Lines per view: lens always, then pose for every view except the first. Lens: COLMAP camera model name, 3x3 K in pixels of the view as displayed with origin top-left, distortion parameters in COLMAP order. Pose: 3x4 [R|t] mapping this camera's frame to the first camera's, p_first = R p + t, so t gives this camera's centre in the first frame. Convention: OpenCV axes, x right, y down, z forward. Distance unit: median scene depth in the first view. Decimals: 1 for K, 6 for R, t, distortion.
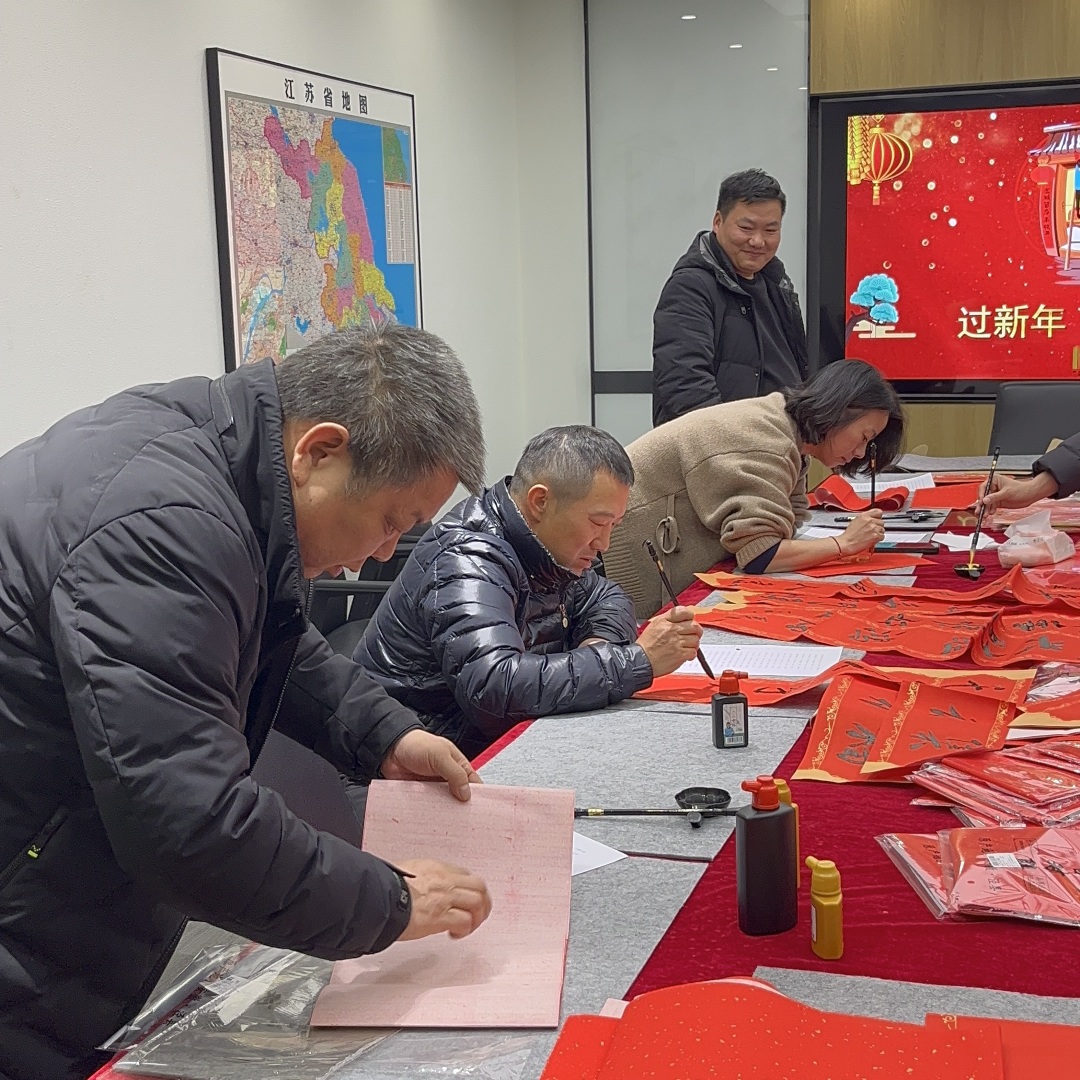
lens RADIAL K [[1002.5, 0, 532.6], [0, 1002.5, 512.7], [0, 0, 1]] dist [-0.034943, 0.000000]
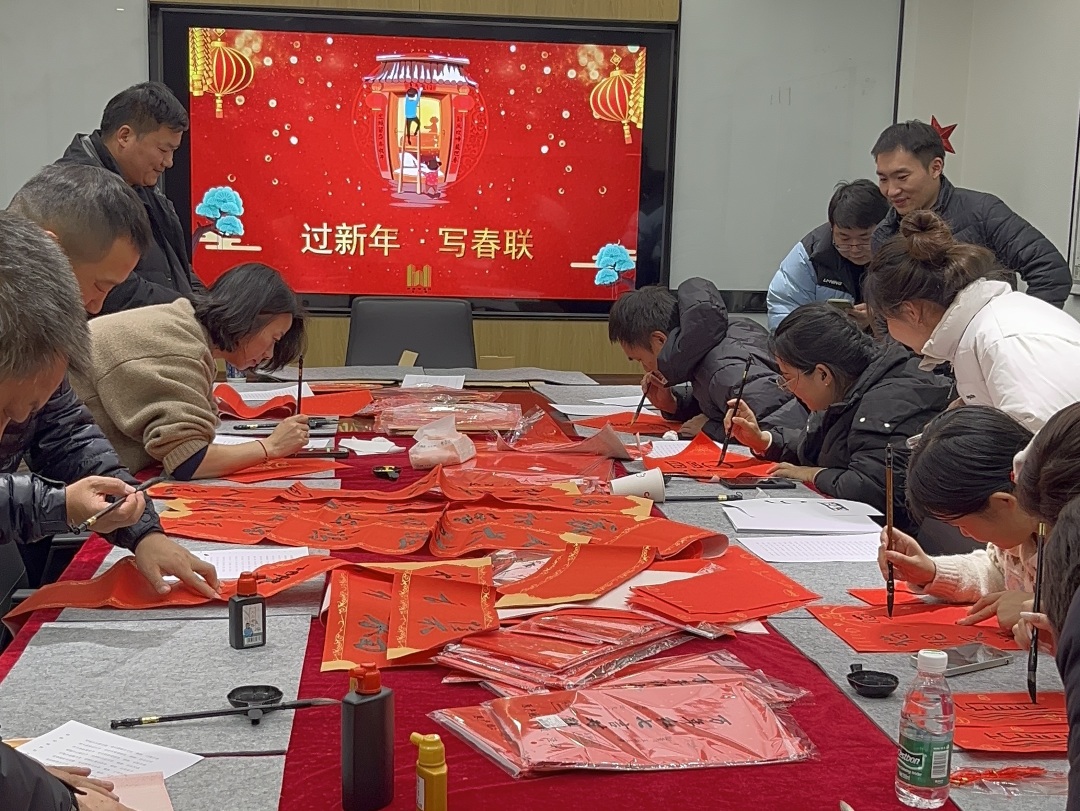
lens RADIAL K [[974.3, 0, 540.2], [0, 974.3, 406.5], [0, 0, 1]] dist [-0.048791, -0.028742]
pose [[0.936181, -0.011596, 0.351328, 0.222519], [0.010386, 0.999932, 0.005328, -0.014624], [-0.351366, -0.001339, 0.936237, -0.017556]]
